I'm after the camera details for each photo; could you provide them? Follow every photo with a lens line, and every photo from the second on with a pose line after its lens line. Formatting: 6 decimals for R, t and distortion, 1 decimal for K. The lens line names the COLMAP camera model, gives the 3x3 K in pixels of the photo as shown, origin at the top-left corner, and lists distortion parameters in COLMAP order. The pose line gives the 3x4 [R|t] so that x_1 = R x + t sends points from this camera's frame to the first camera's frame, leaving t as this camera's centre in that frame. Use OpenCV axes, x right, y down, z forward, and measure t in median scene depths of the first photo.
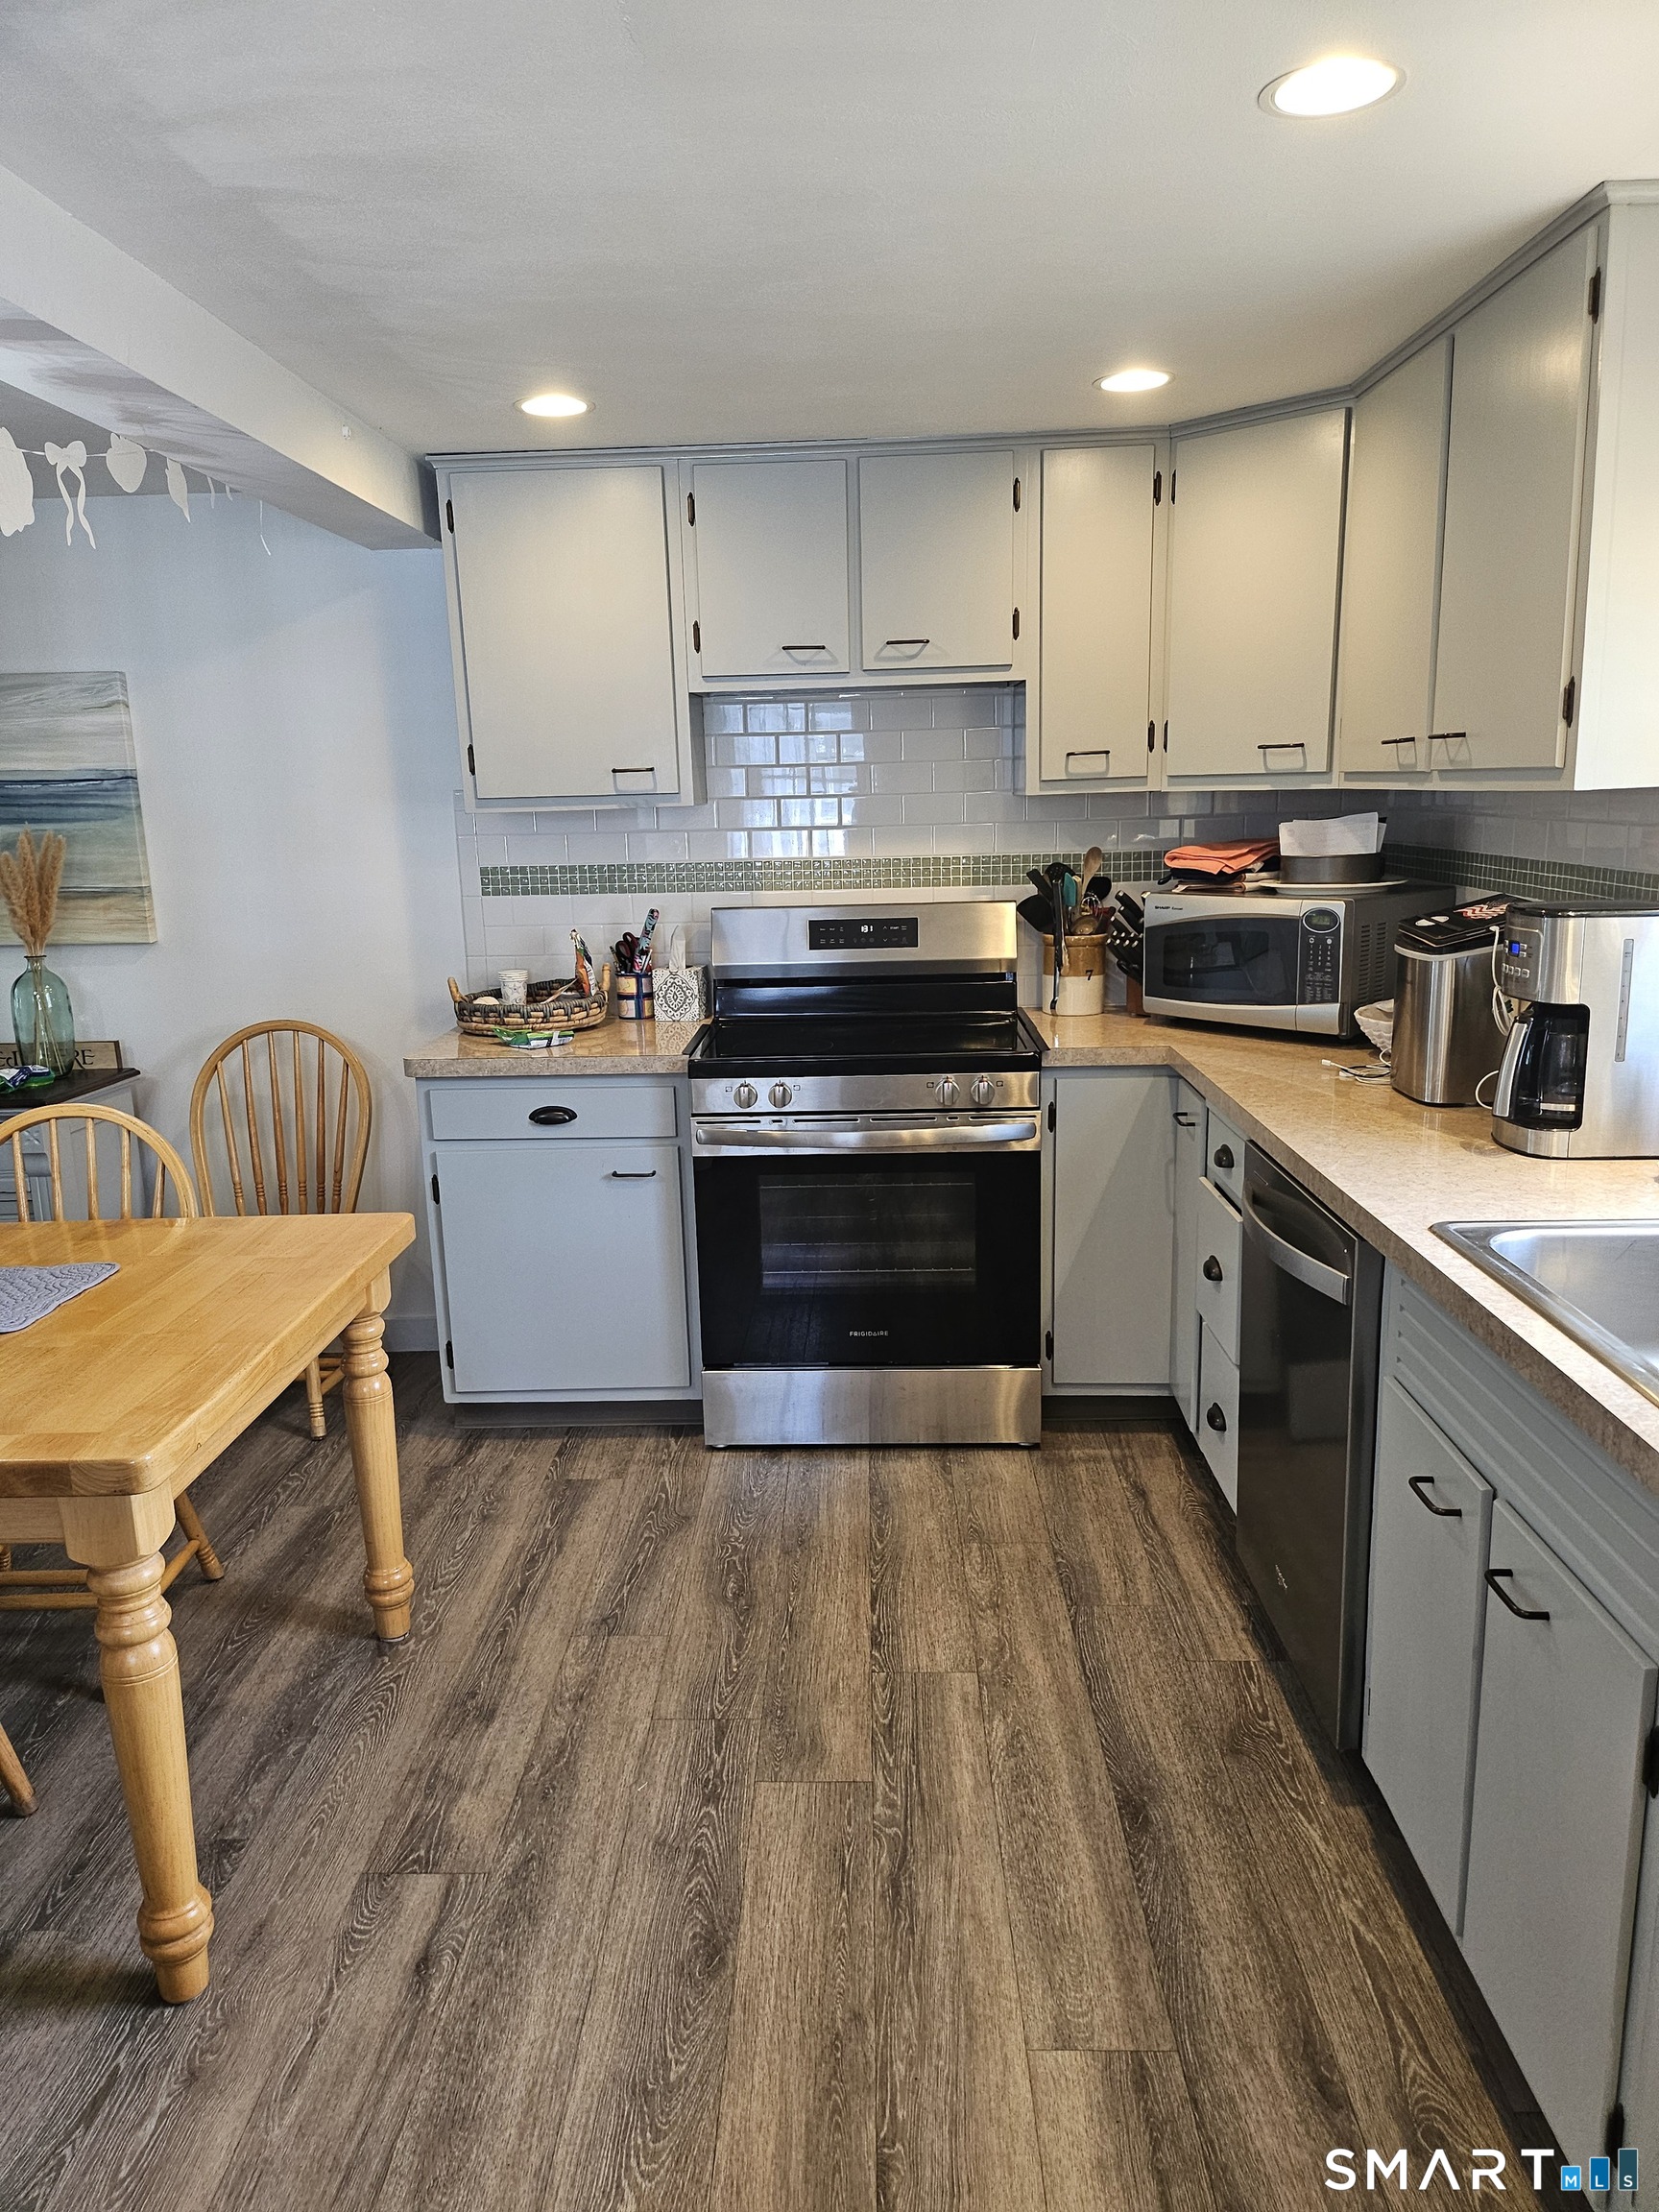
lens RADIAL K [[1556.5, 0, 829.5], [0, 1556.5, 1106.0], [0, 0, 1]] dist [-0.005423, -0.006693]
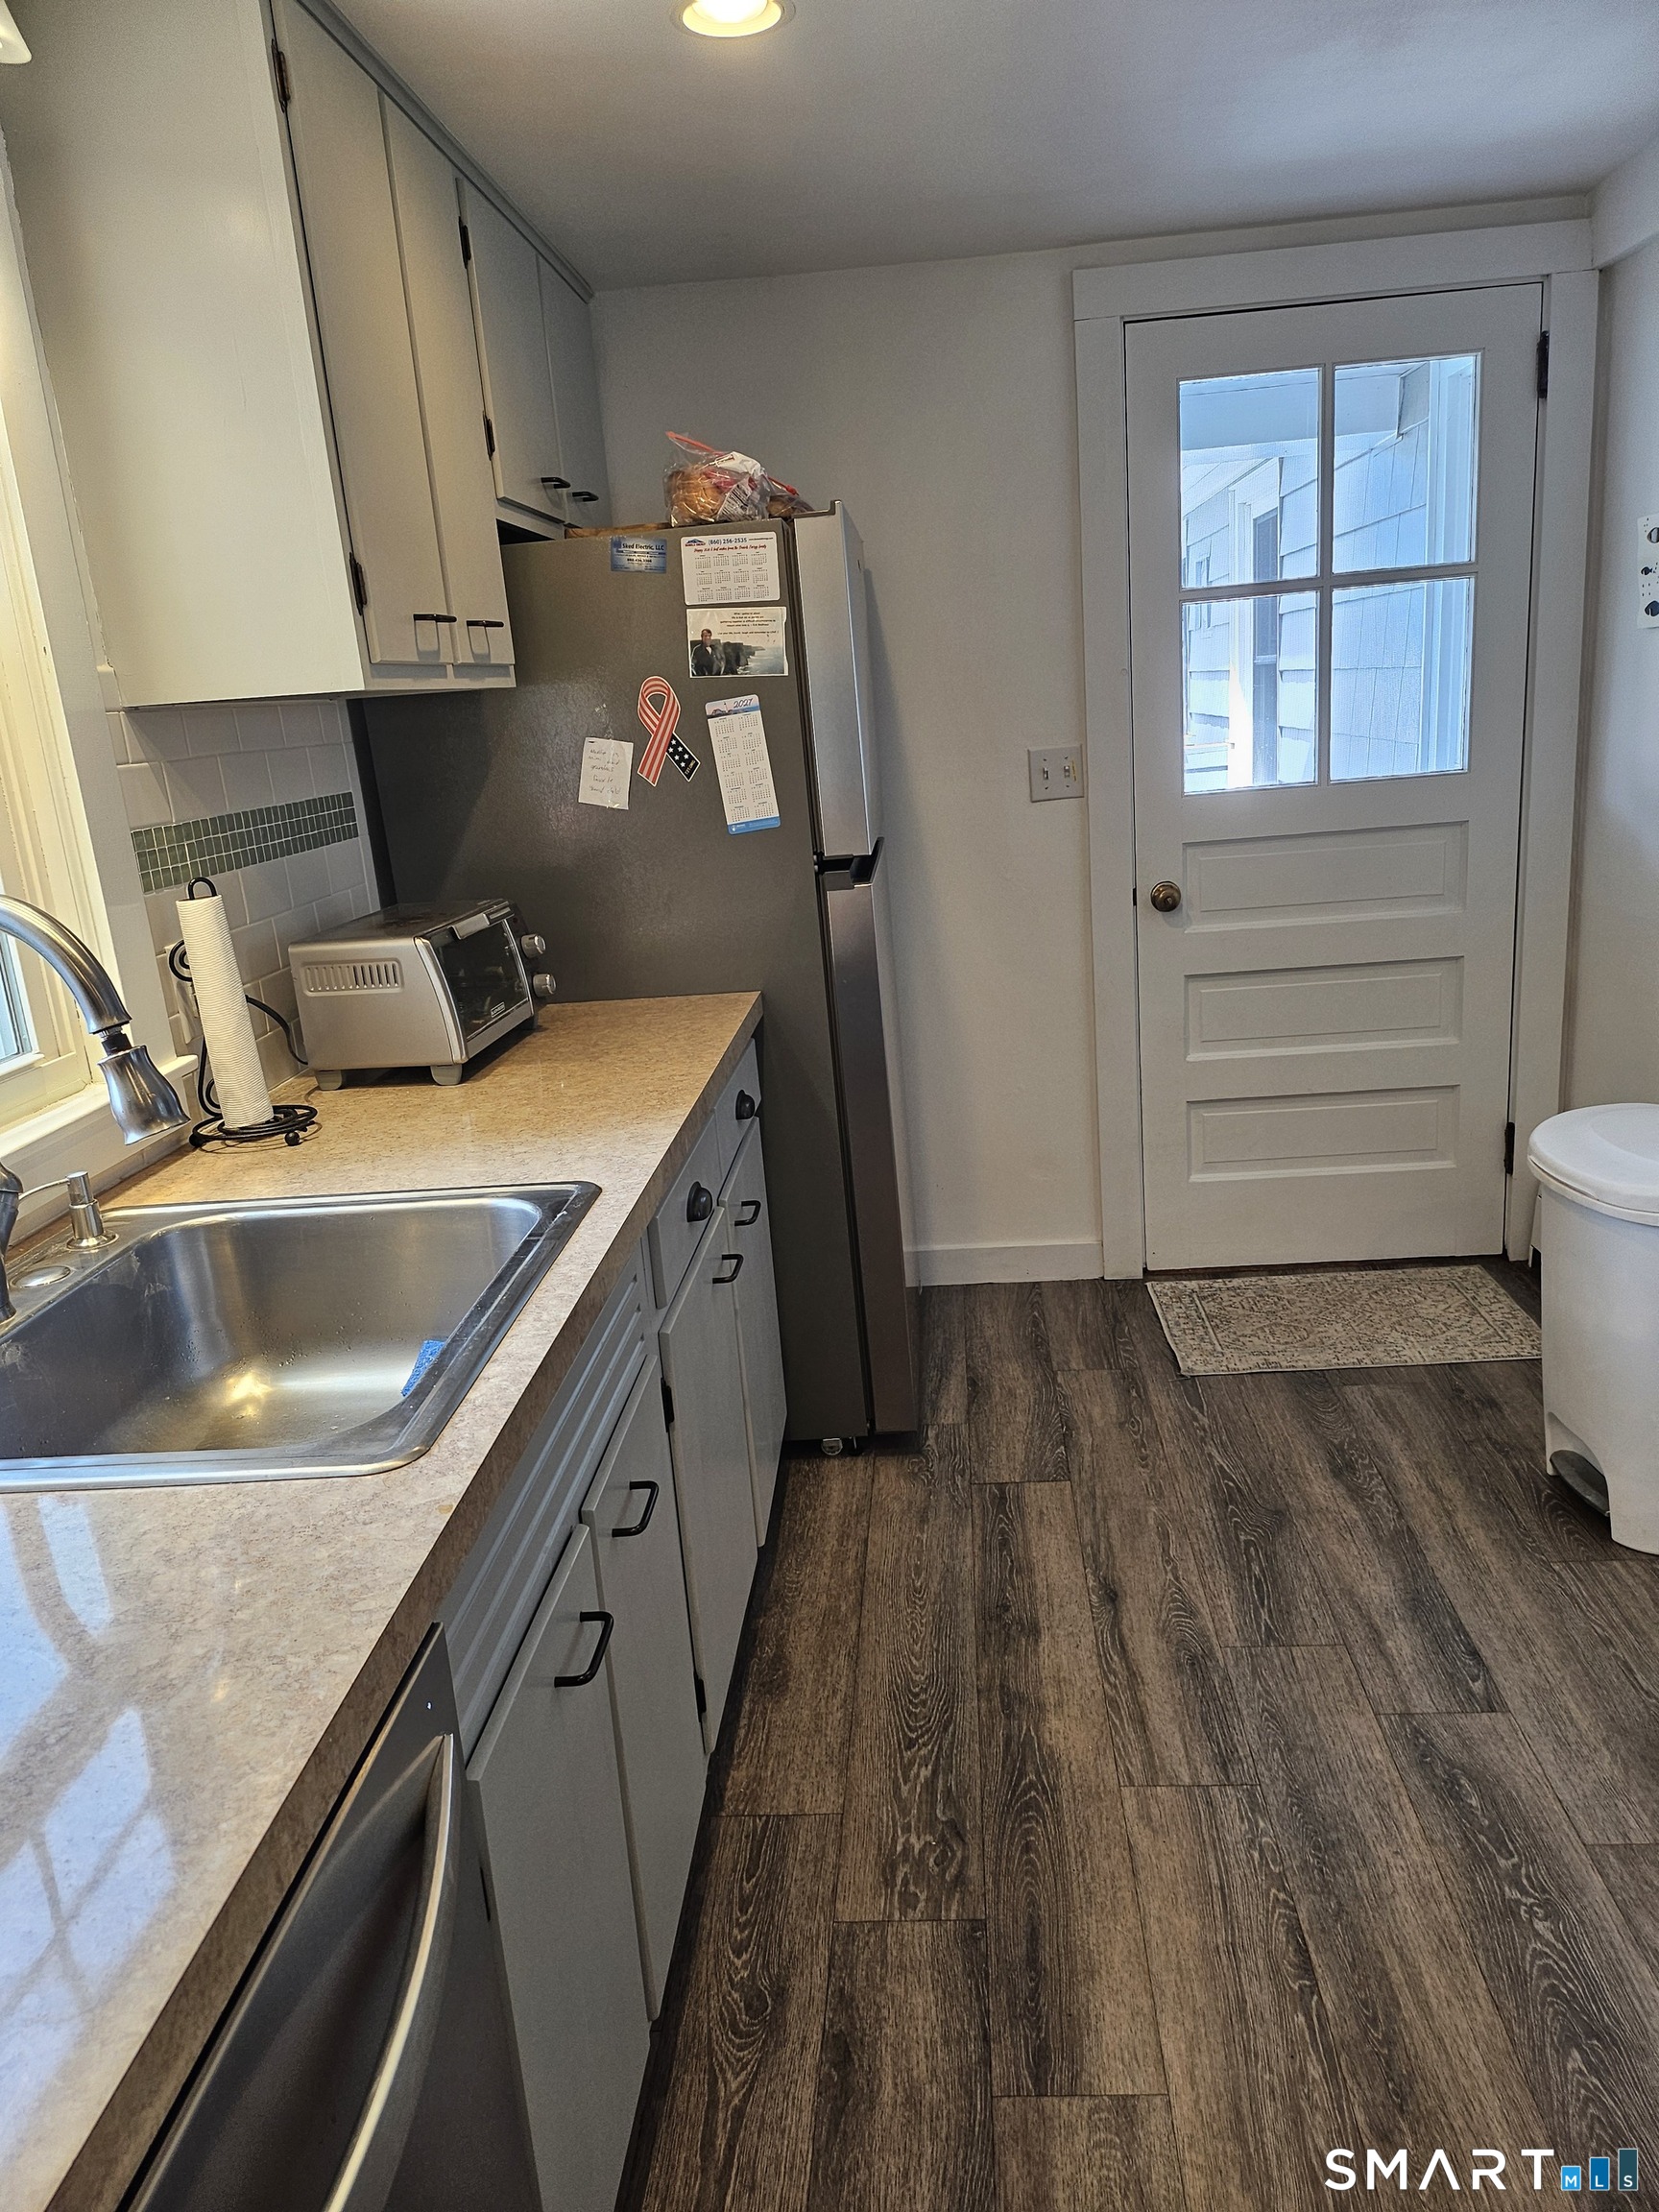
lens RADIAL K [[1556.5, 0, 829.5], [0, 1556.5, 1106.0], [0, 0, 1]] dist [-0.005423, -0.006693]
pose [[-0.993241, 0.088175, 0.075479, 0.204249], [0.112644, 0.889086, 0.443663, -0.283585], [-0.027987, 0.449167, -0.893009, 1.555440]]
